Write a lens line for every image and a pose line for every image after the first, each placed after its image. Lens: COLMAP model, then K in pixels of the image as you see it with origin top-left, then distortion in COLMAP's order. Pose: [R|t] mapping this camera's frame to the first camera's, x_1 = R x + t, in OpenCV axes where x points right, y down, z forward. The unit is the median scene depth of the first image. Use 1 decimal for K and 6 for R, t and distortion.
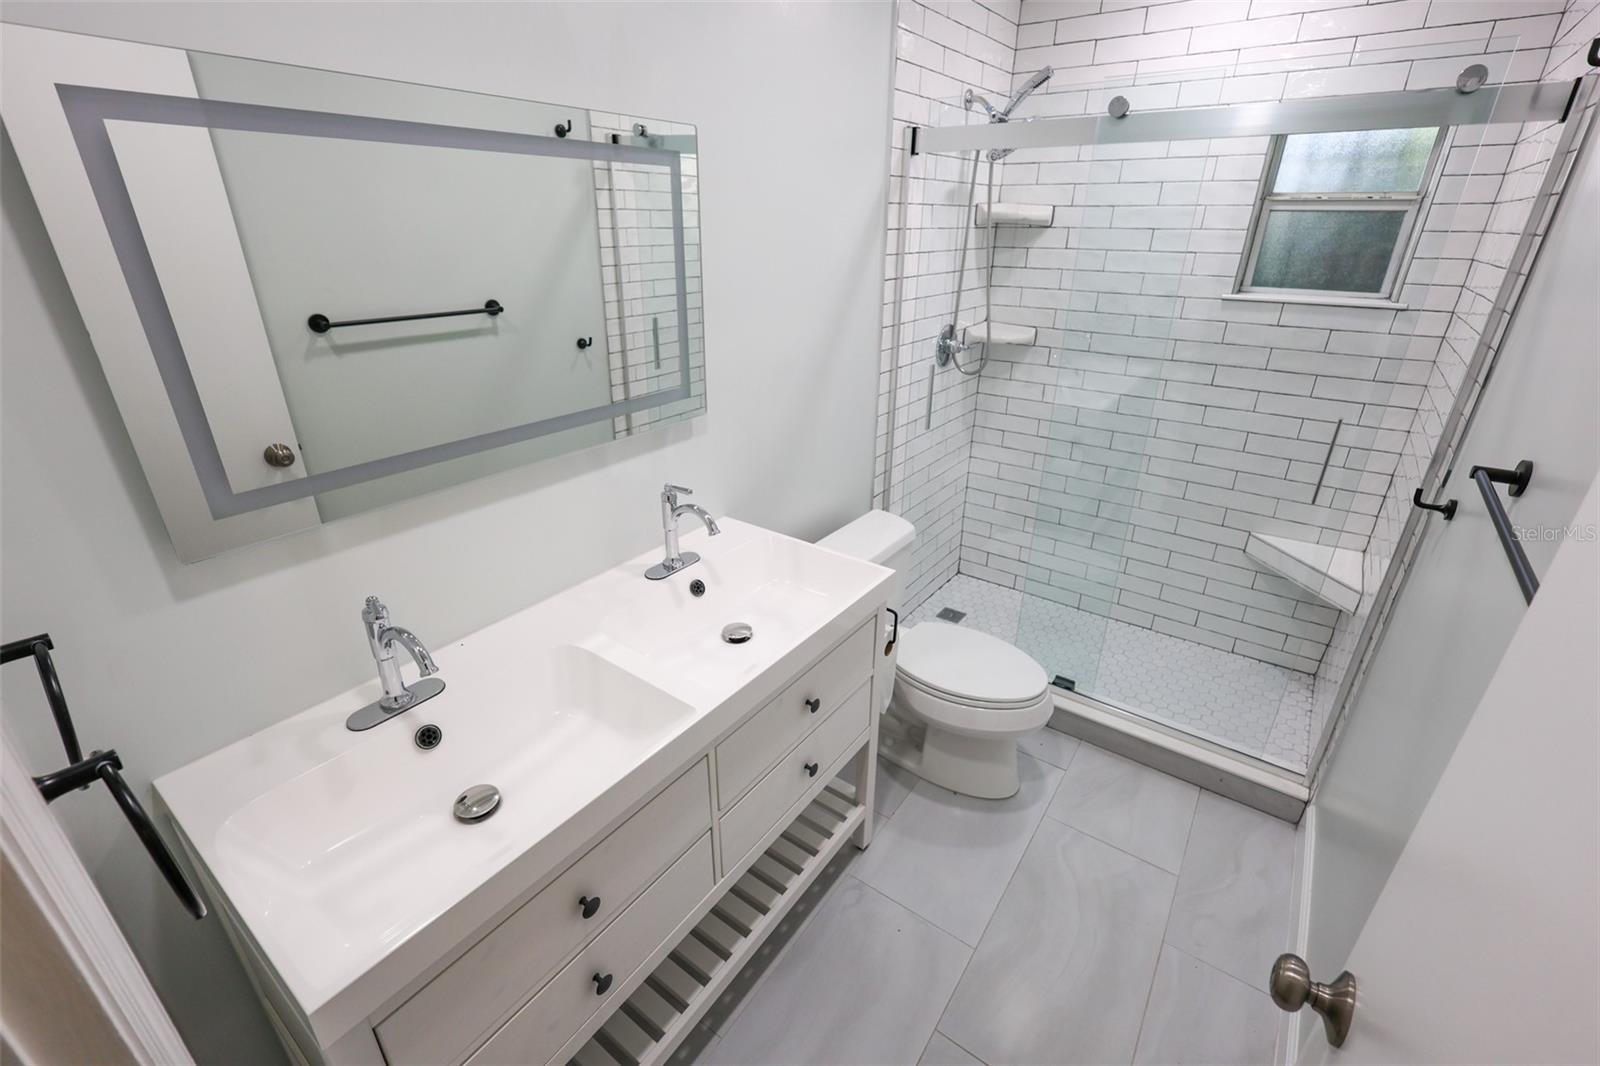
lens RADIAL K [[689.7, 0, 800.3], [0, 689.7, 529.1], [0, 0, 1]] dist [0.001027, 0.000899]
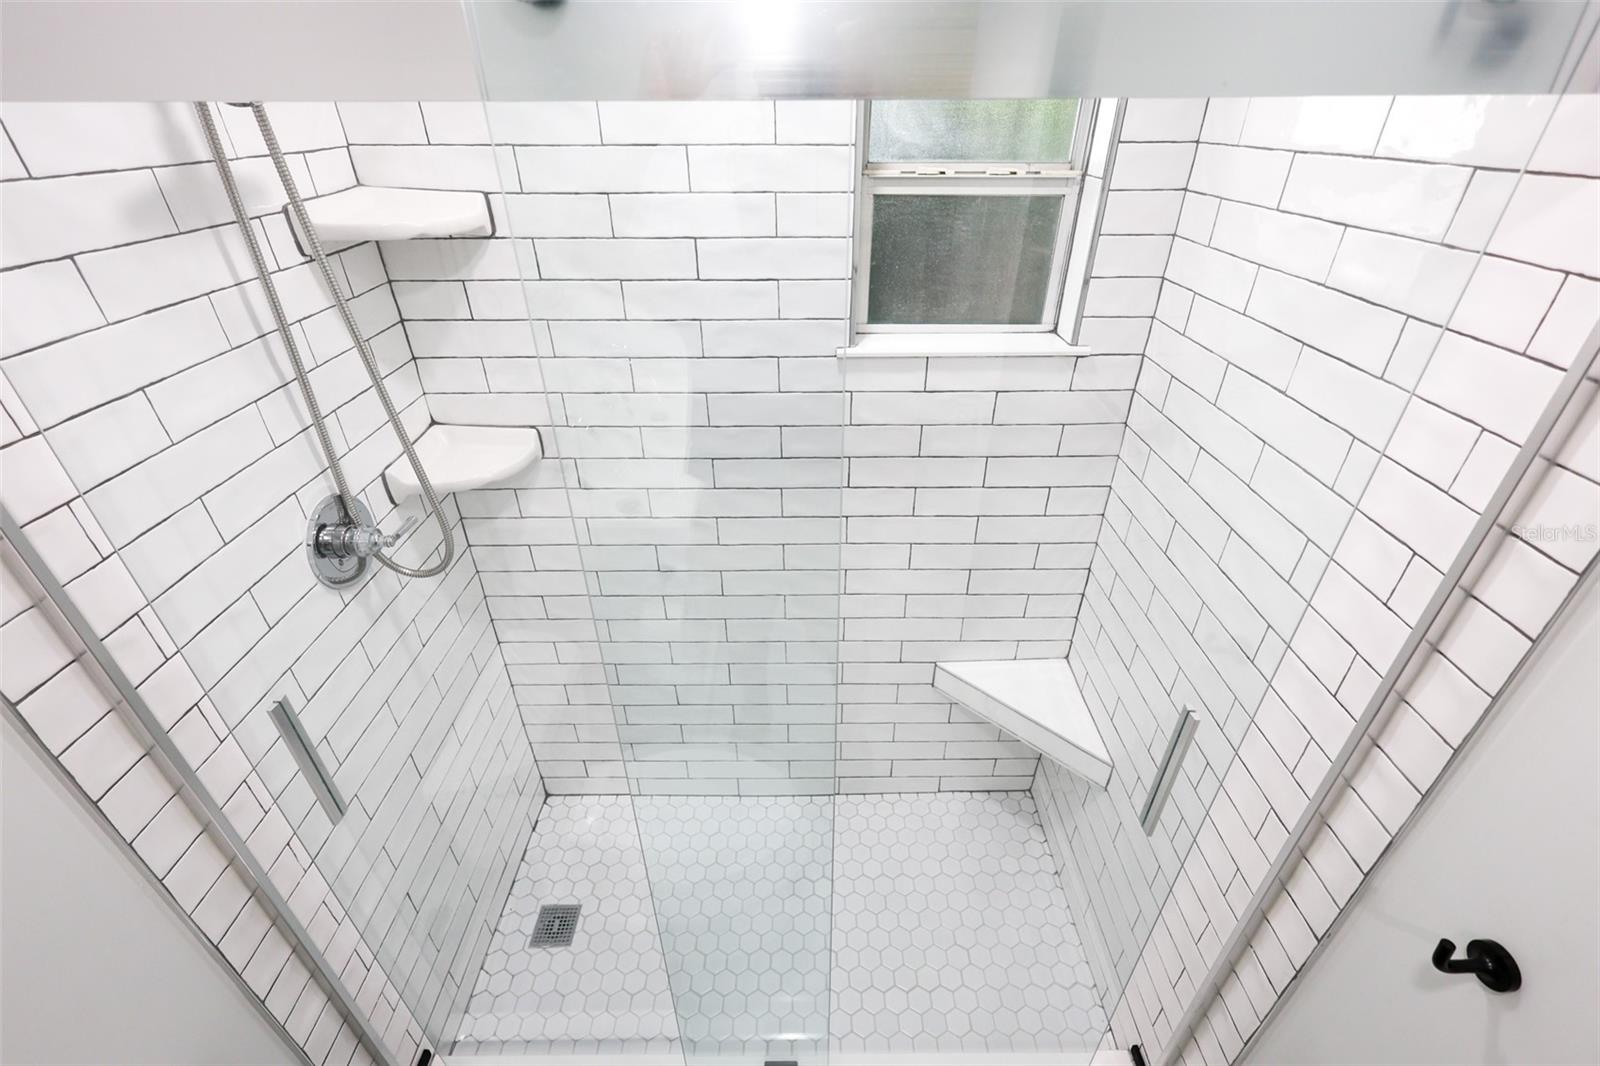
lens RADIAL K [[689.7, 0, 801.2], [0, 689.7, 533.6], [0, 0, 1]] dist [0.001027, 0.000899]
pose [[0.803586, -0.322133, 0.500479, 0.238114], [0.252130, 0.945941, 0.204026, -0.299541], [-0.539147, -0.037767, 0.841364, 0.496973]]
